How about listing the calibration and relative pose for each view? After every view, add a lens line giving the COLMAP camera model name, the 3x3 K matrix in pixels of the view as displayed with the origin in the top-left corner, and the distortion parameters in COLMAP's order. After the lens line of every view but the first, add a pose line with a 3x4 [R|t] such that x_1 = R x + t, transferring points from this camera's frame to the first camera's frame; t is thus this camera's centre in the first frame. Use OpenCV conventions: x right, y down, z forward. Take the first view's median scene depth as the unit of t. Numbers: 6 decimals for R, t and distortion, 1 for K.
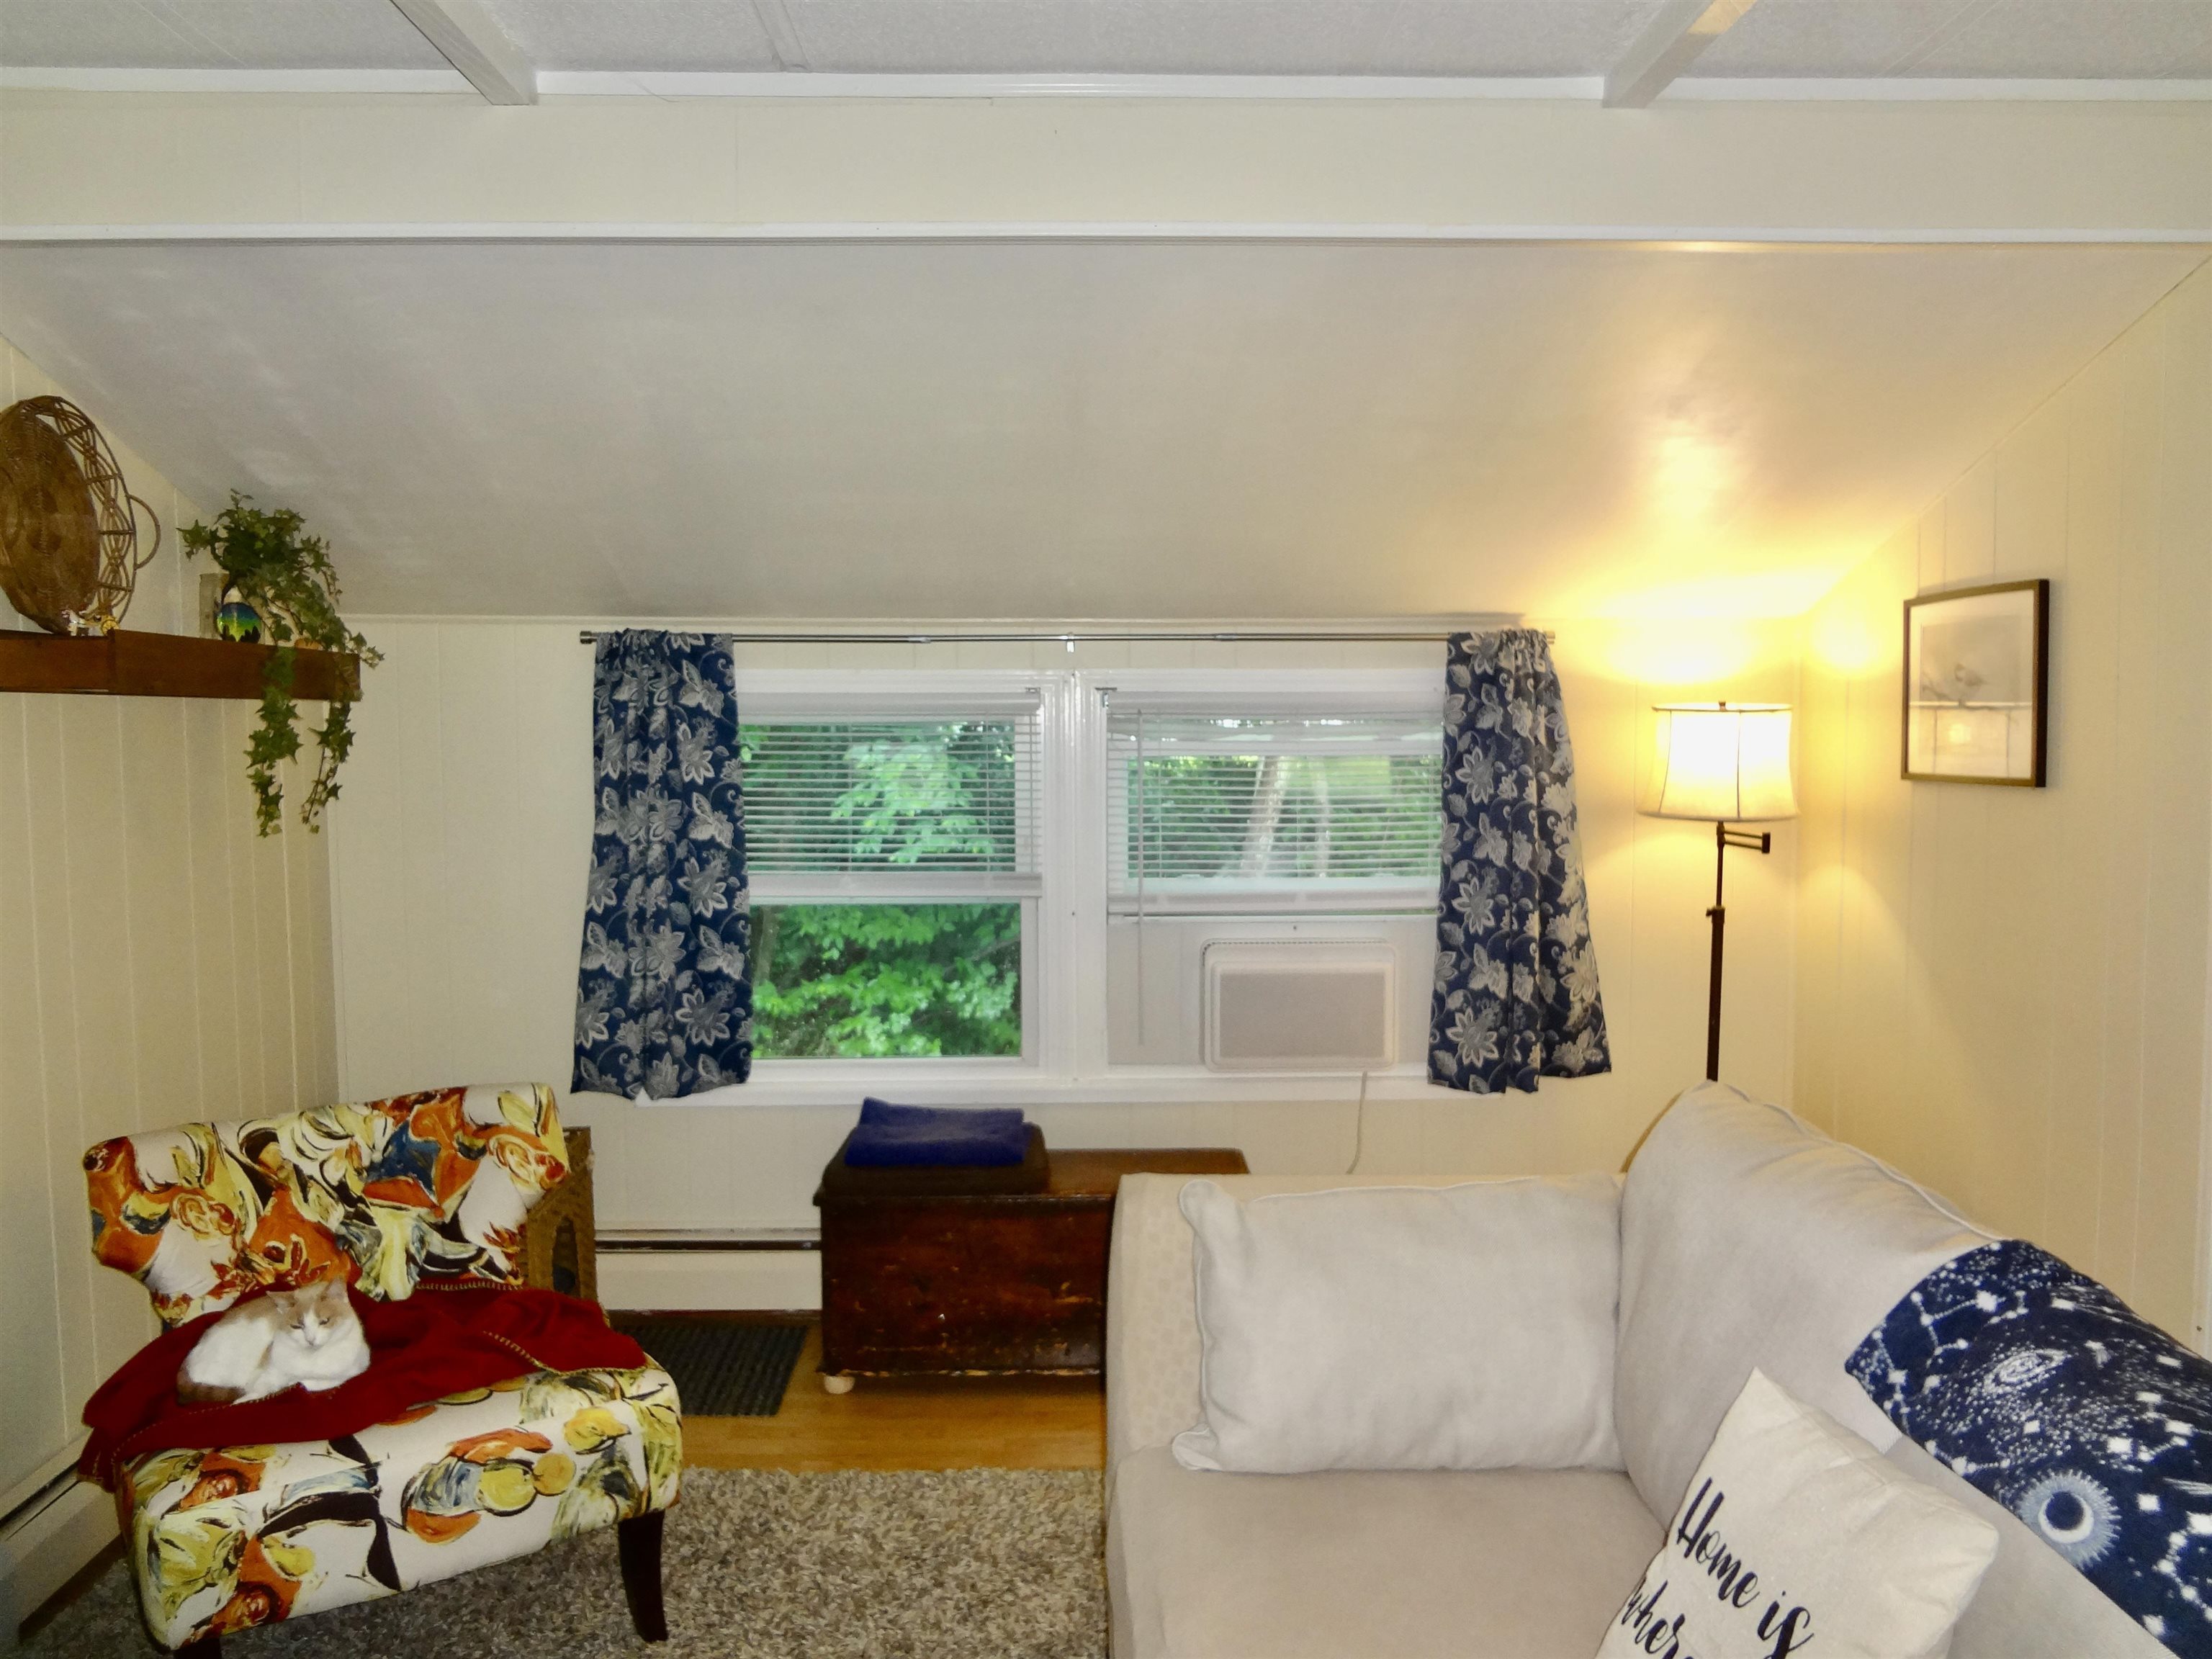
lens RADIAL K [[1621.6, 0, 1104.2], [0, 1621.6, 831.3], [0, 0, 1]] dist [-0.064231, 0.012444]
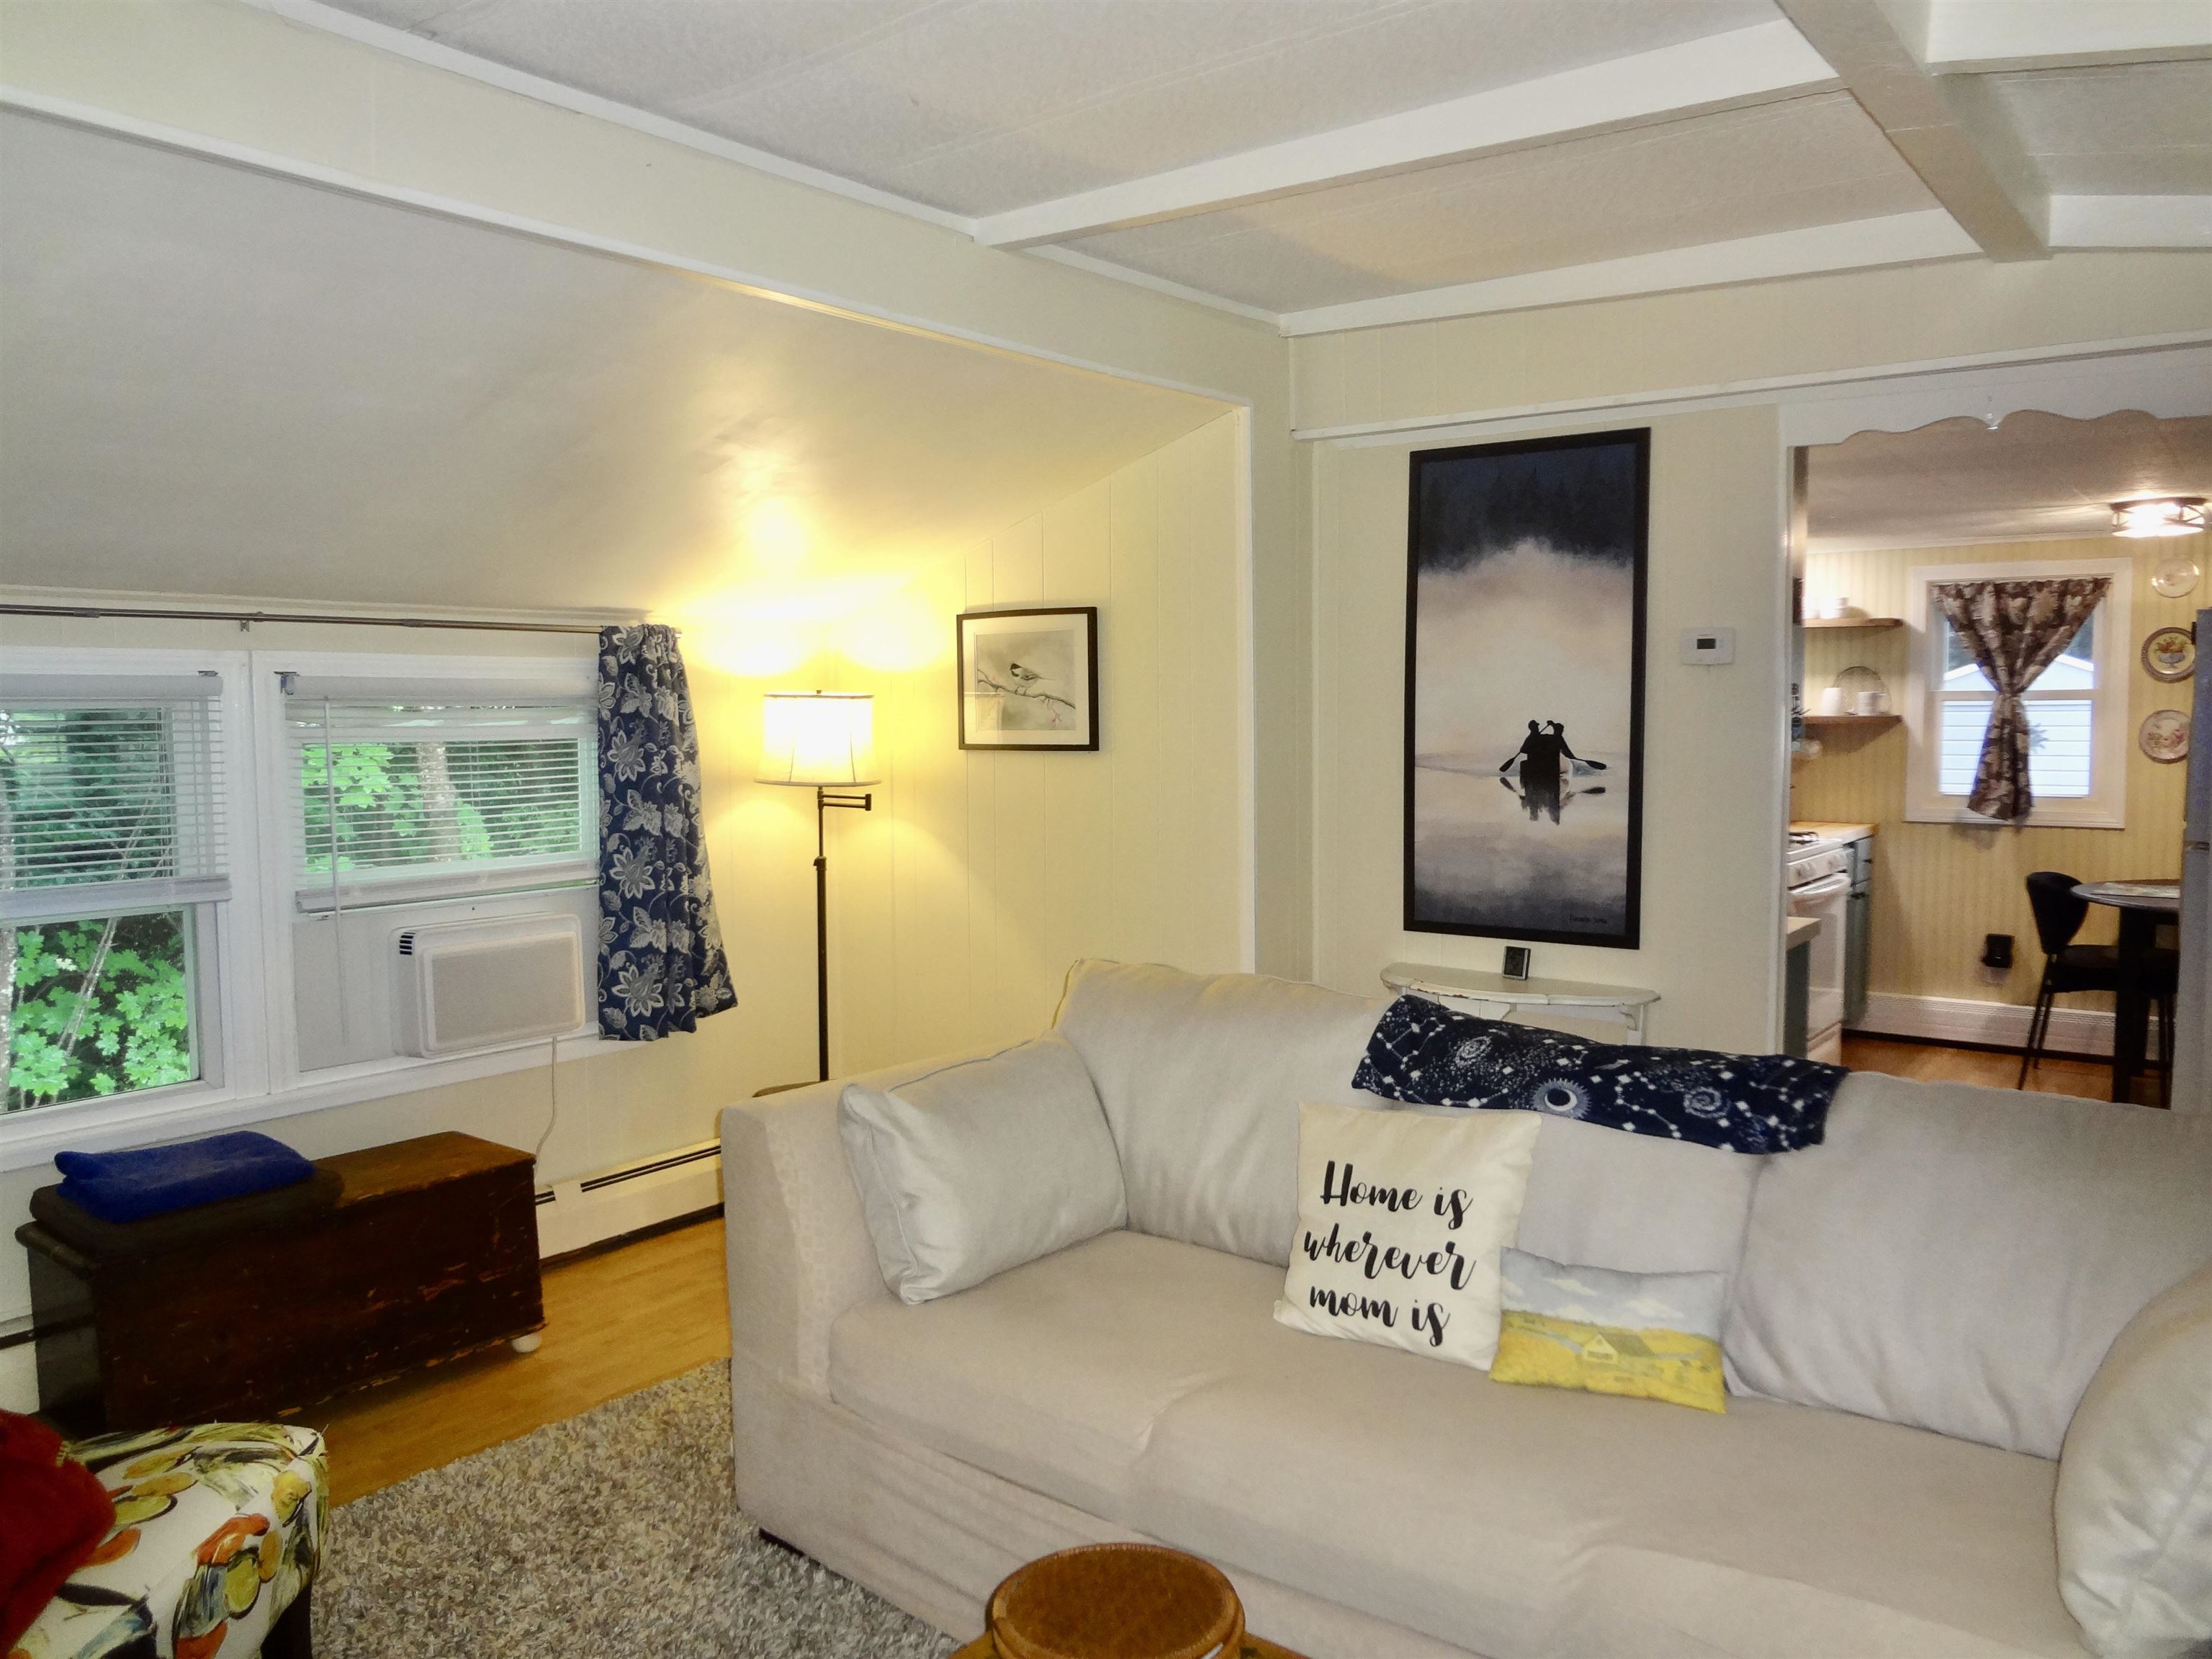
lens RADIAL K [[1621.6, 0, 1113.1], [0, 1621.6, 823.5], [0, 0, 1]] dist [-0.064231, 0.012444]
pose [[0.625000, -0.054473, 0.778721, -0.427442], [0.053473, 0.998207, 0.026909, 0.000153], [-0.778791, 0.024822, 0.626792, 0.048118]]
